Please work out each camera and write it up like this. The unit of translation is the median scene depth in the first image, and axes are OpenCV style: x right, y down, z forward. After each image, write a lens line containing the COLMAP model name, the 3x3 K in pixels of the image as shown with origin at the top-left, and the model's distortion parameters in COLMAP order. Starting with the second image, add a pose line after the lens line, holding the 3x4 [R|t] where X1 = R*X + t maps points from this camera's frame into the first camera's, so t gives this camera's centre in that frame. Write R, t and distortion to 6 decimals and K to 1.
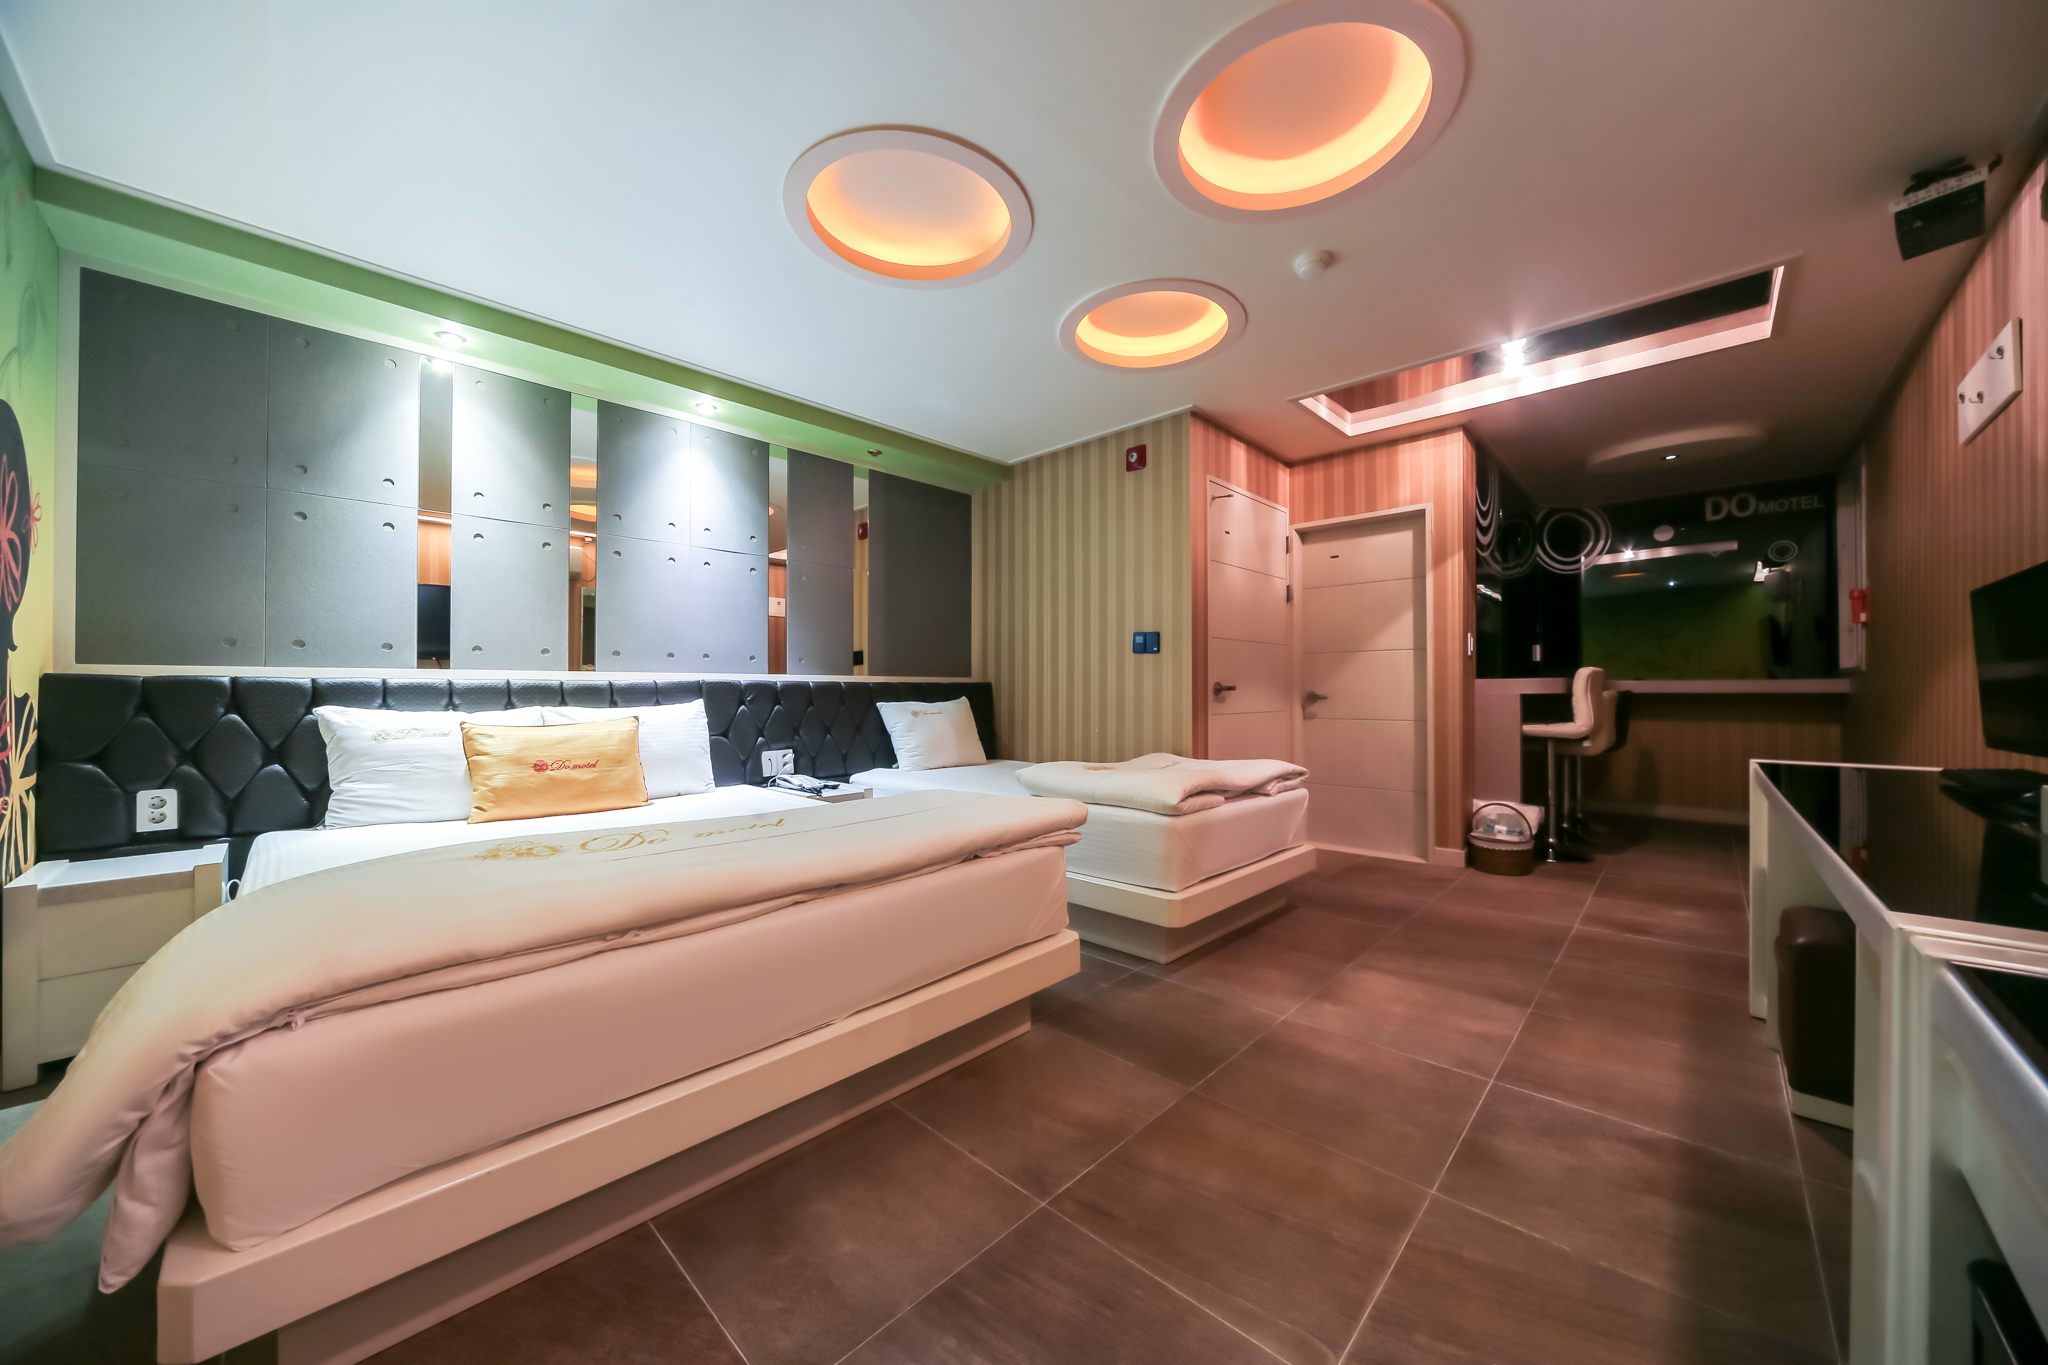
lens RADIAL K [[715.4, 0, 1031.8], [0, 715.4, 684.1], [0, 0, 1]] dist [-0.014289, 0.000050]
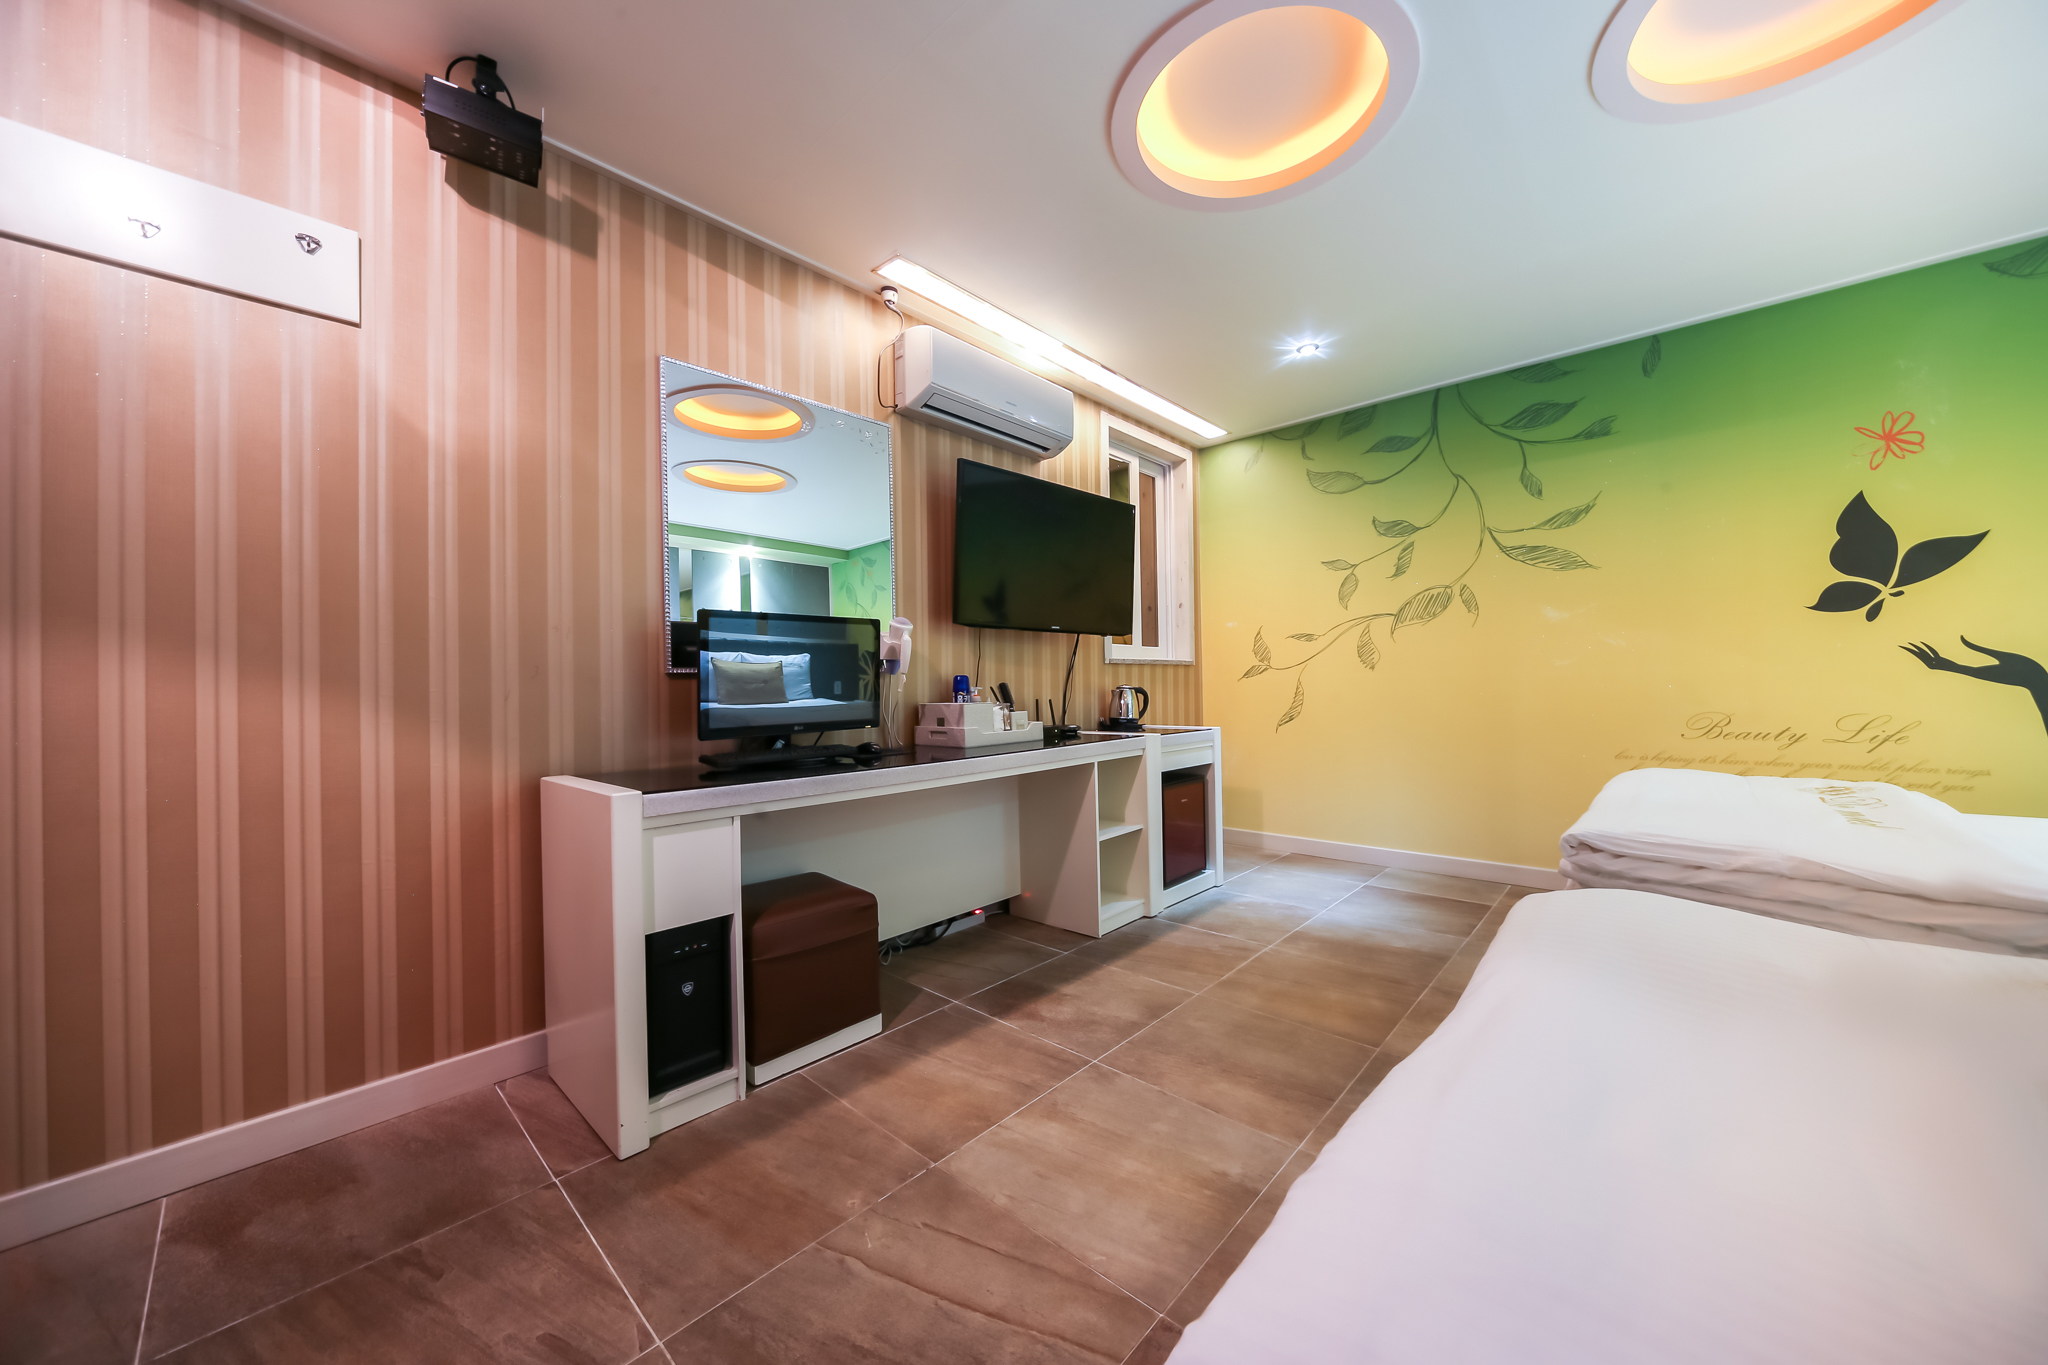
lens RADIAL K [[715.4, 0, 1031.8], [0, 715.4, 684.1], [0, 0, 1]] dist [-0.014289, 0.000050]
pose [[-0.999662, 0.019113, -0.017642, 0.553972], [0.019350, 0.999724, -0.013353, 0.013007], [0.017382, -0.013690, -0.999755, 1.516029]]
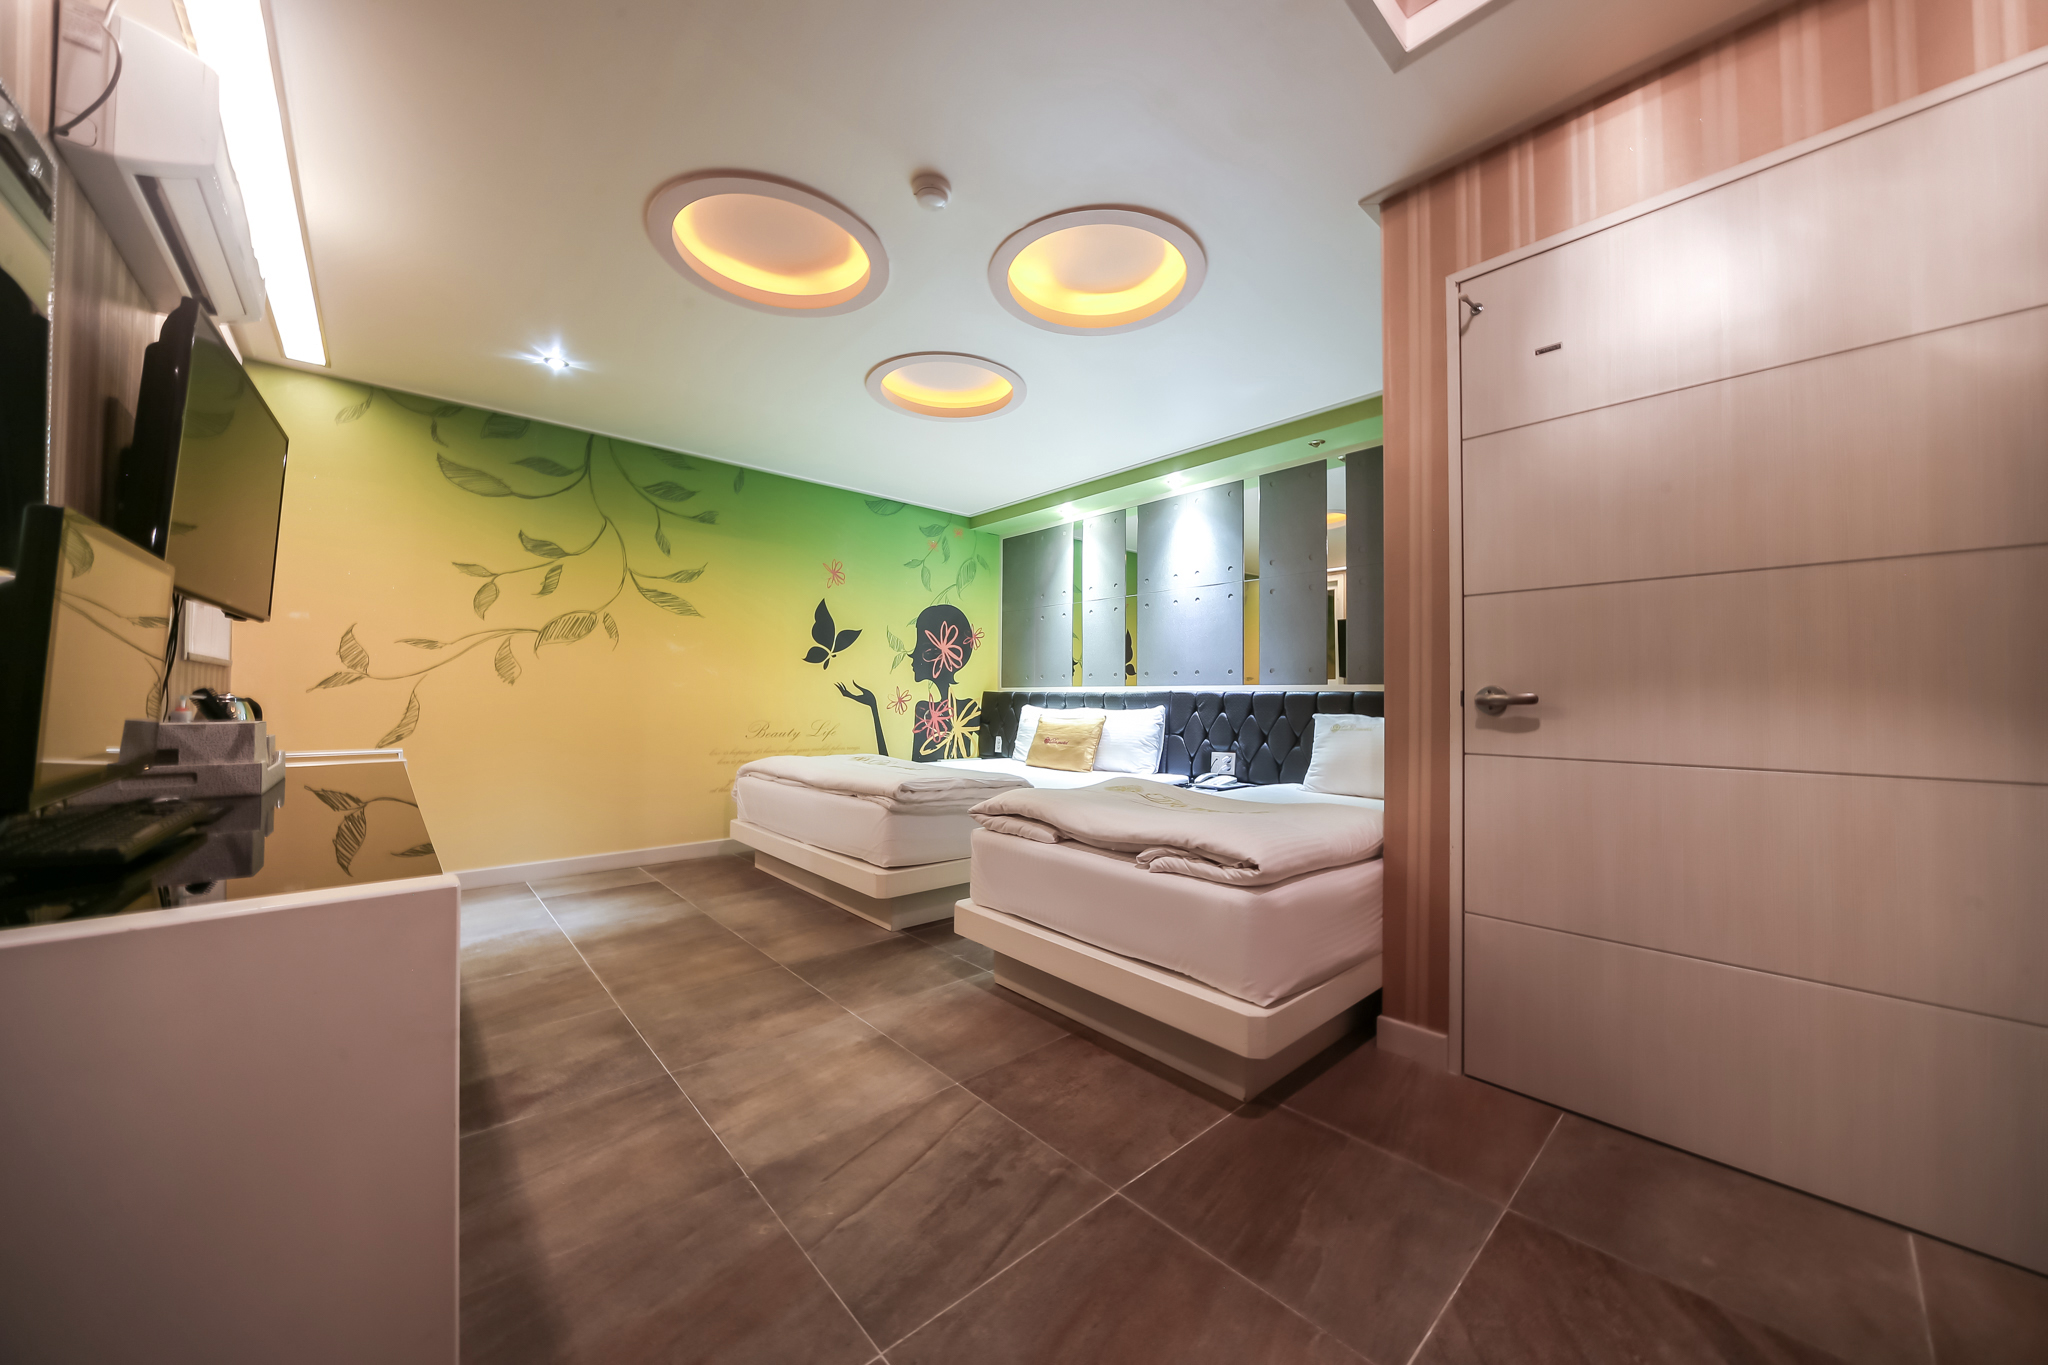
lens RADIAL K [[715.4, 0, 1031.8], [0, 715.4, 684.1], [0, 0, 1]] dist [-0.014289, 0.000050]
pose [[-0.077028, -0.016709, -0.996889, 1.228586], [0.002750, 0.999852, -0.016971, 0.003949], [0.997025, -0.004048, -0.076971, 1.194340]]
